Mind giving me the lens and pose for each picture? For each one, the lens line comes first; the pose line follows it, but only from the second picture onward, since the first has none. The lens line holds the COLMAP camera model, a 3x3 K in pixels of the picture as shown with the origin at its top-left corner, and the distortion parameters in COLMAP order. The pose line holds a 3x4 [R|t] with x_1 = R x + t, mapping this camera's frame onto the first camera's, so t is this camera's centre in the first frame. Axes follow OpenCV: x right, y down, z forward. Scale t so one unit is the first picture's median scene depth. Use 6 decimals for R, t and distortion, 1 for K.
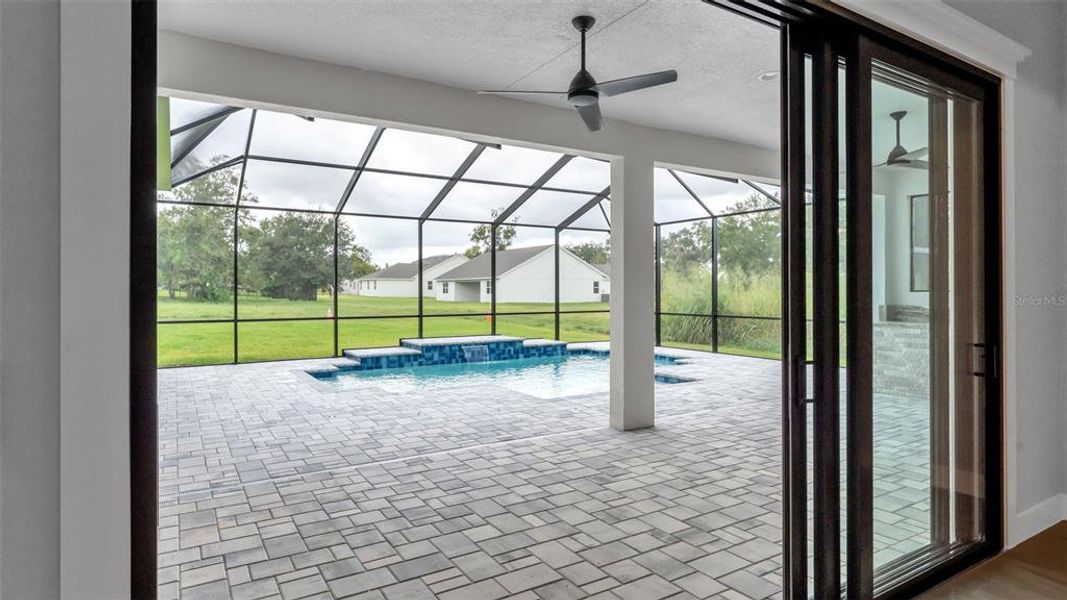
lens RADIAL K [[578.8, 0, 532.2], [0, 578.8, 292.6], [0, 0, 1]] dist [-0.002067, -0.000385]
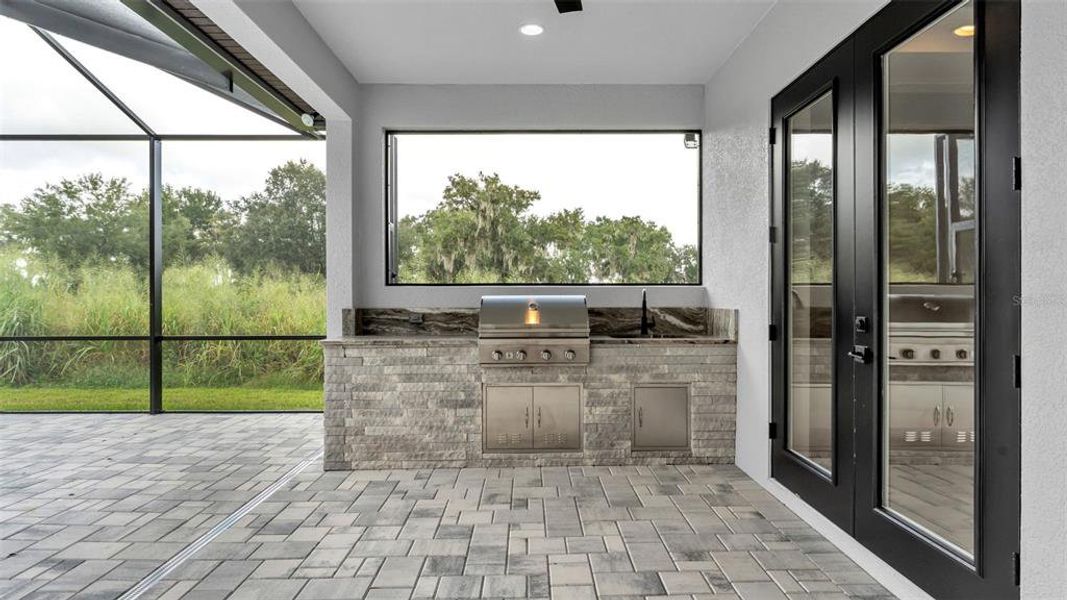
lens RADIAL K [[578.8, 0, 532.2], [0, 578.8, 292.6], [0, 0, 1]] dist [-0.002067, -0.000385]
pose [[0.523743, 0.004223, 0.851866, 0.146888], [0.005373, 0.999951, -0.008260, 0.008162], [-0.851859, 0.008904, 0.523695, 0.378036]]
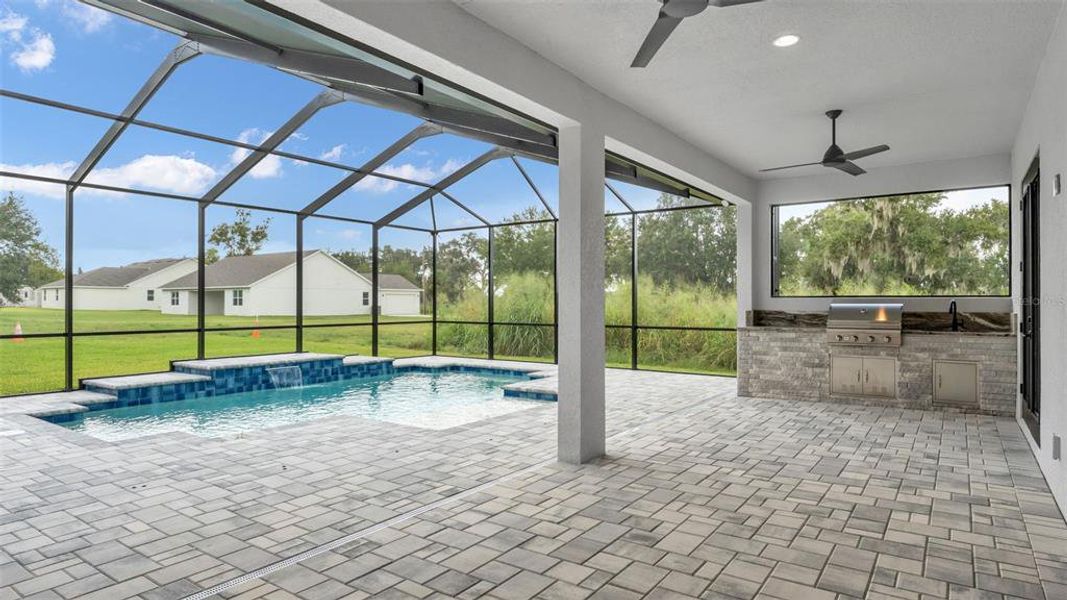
lens RADIAL K [[602.4, 0, 533.5], [0, 602.4, 300.0], [0, 0, 1]] dist [-0.001852, 0.000397]
pose [[0.920792, 0.004208, 0.390032, -0.109333], [-0.000855, 0.999961, -0.008769, 0.008814], [-0.390054, 0.007741, 0.920759, 0.120540]]
